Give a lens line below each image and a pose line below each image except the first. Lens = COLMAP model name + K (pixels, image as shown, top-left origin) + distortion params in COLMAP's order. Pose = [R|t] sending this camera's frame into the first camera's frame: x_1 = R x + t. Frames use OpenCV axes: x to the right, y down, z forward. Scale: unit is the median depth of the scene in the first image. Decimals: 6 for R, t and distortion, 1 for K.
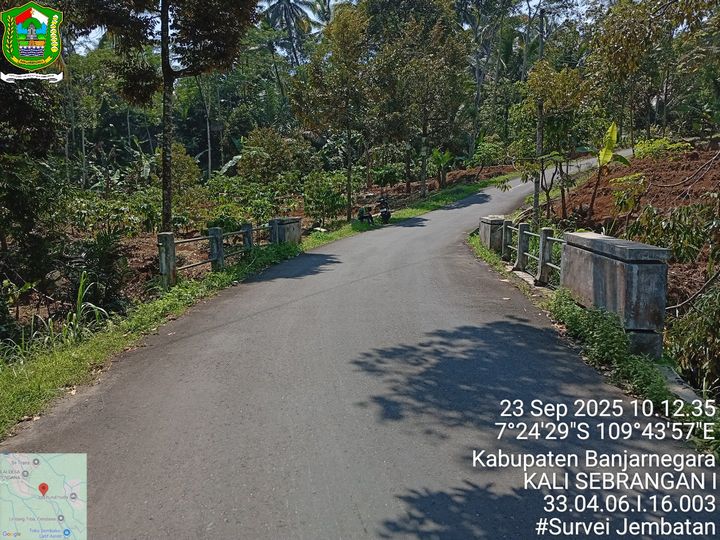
lens RADIAL K [[558.9, 0, 360.0], [0, 558.9, 270.0], [0, 0, 1]] dist [0.119756, -0.243785]
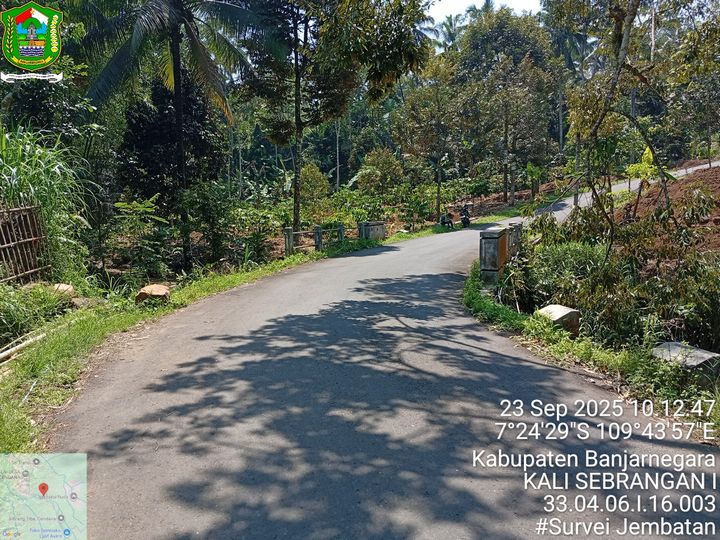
lens RADIAL K [[558.9, 0, 360.0], [0, 558.9, 270.0], [0, 0, 1]] dist [0.119756, -0.243785]
pose [[0.972257, 0.023430, -0.232737, 0.063019], [-0.026859, 0.999572, -0.011577, 0.017581], [0.232366, 0.017507, 0.972471, -0.146406]]
